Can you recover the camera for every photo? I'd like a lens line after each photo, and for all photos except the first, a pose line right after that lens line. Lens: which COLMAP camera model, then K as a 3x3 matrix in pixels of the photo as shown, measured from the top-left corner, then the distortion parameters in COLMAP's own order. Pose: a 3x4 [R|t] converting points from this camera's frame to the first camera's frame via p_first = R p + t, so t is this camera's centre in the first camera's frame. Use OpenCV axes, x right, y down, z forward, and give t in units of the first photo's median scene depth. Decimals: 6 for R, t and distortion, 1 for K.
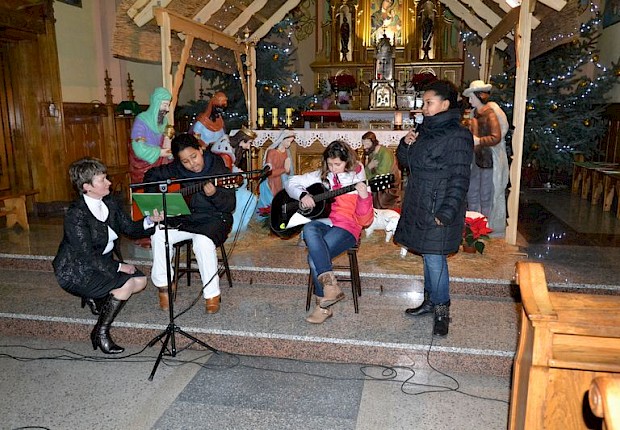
lens RADIAL K [[534.9, 0, 310.0], [0, 534.9, 215.0], [0, 0, 1]] dist [-0.002600, 0.003764]
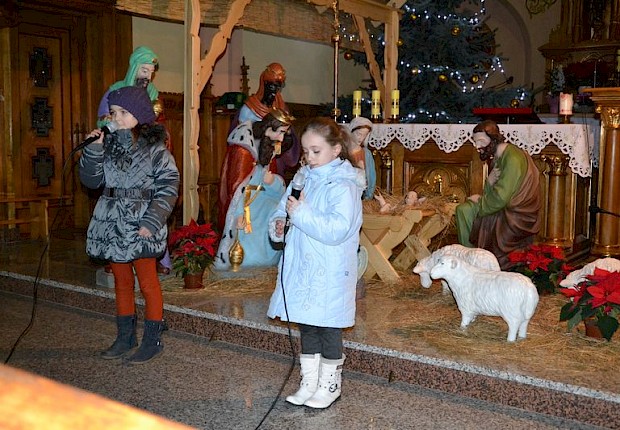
lens RADIAL K [[739.0, 0, 310.0], [0, 739.0, 215.0], [0, 0, 1]] dist [-0.024211, 0.024929]
pose [[0.907819, 0.058420, -0.415273, 0.251081], [-0.095473, 0.993037, -0.069013, 0.021468], [0.408349, 0.102299, 0.907075, 0.170086]]
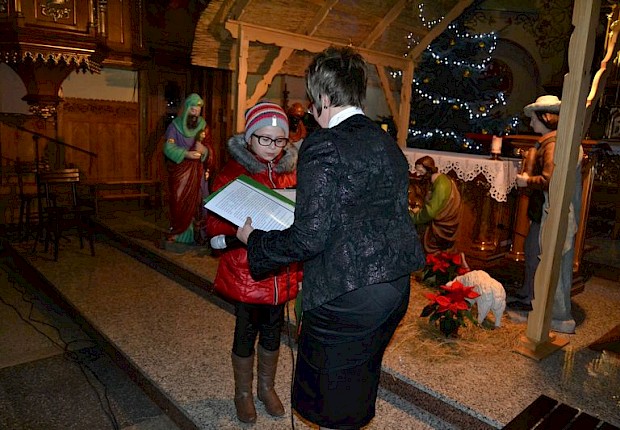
lens RADIAL K [[502.7, 0, 310.0], [0, 502.7, 215.0], [0, 0, 1]] dist [-0.038352, 0.006117]
pose [[0.799006, 0.158460, -0.580068, 0.385539], [-0.174627, 0.984227, 0.028330, -0.052092], [0.575408, 0.078660, 0.814075, 0.254265]]
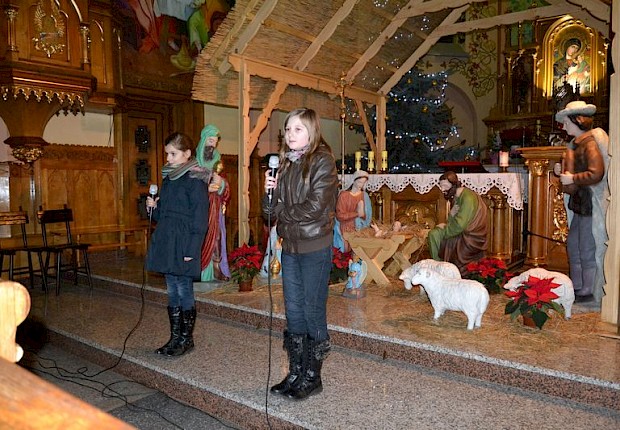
lens RADIAL K [[502.7, 0, 310.0], [0, 502.7, 215.0], [0, 0, 1]] dist [-0.038352, 0.006117]
pose [[0.893893, 0.031260, -0.447190, 0.244720], [-0.086937, 0.990715, -0.104526, 0.013704], [0.439770, 0.132312, 0.888311, 0.185516]]
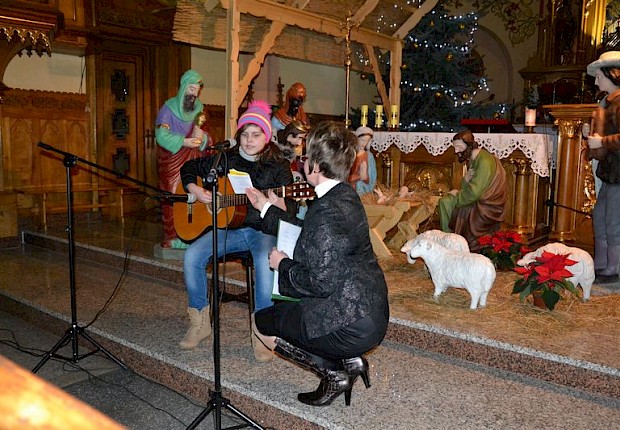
lens RADIAL K [[583.1, 0, 310.0], [0, 583.1, 215.0], [0, 0, 1]] dist [-0.041820, 0.018806]
pose [[0.883660, 0.081474, -0.460986, 0.271788], [-0.112745, 0.992792, -0.040655, 0.015327], [0.454350, 0.087899, 0.886476, 0.183570]]
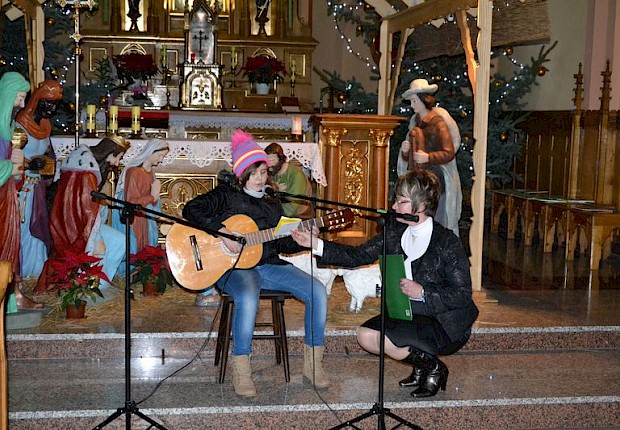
lens RADIAL K [[960.9, 0, 310.0], [0, 960.9, 215.0], [0, 0, 1]] dist [-0.008188, 0.004358]
pose [[0.936294, -0.010680, 0.351056, -0.263088], [0.039941, 0.996291, -0.076214, 0.033597], [-0.348940, 0.085380, 0.933248, -0.174648]]
